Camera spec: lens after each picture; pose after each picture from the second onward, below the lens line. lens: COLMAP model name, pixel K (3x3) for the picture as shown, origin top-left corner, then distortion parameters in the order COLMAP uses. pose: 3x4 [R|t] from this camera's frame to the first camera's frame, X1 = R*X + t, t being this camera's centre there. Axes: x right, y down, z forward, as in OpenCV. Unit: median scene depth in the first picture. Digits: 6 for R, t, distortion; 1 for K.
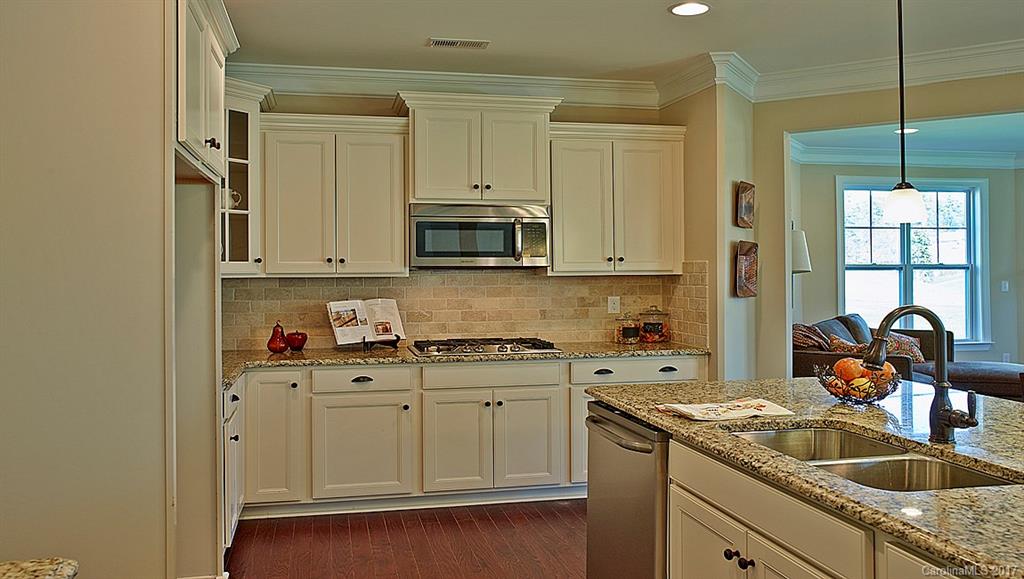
lens RADIAL K [[827.9, 0, 512.3], [0, 827.9, 274.4], [0, 0, 1]] dist [-0.006117, -0.000326]
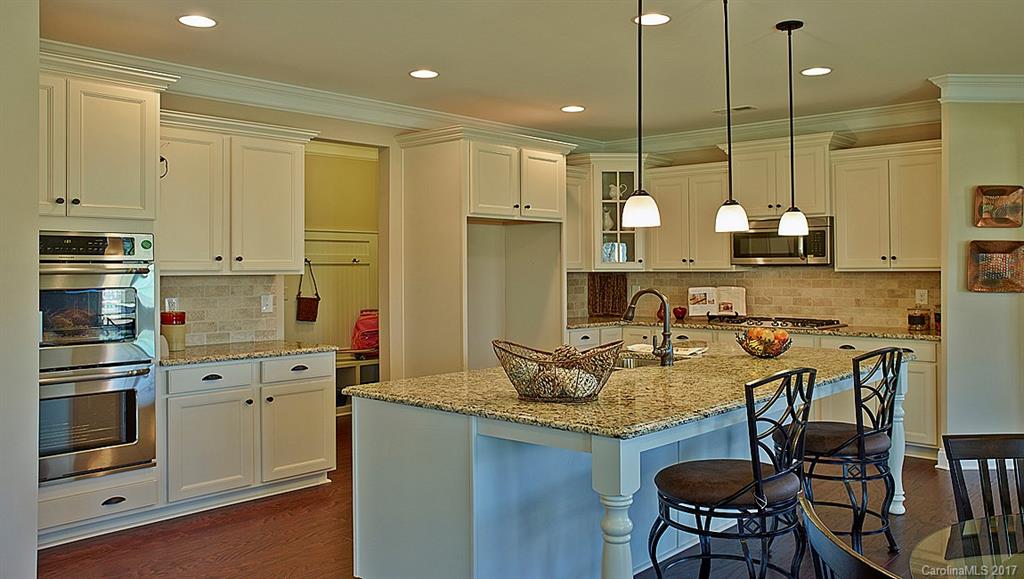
lens RADIAL K [[827.9, 0, 512.3], [0, 827.9, 274.4], [0, 0, 1]] dist [-0.006117, -0.000326]
pose [[0.564514, 0.006428, -0.825399, 0.840021], [-0.002290, 0.999978, 0.006221, -0.000250], [0.825420, -0.001622, 0.564516, -0.129895]]
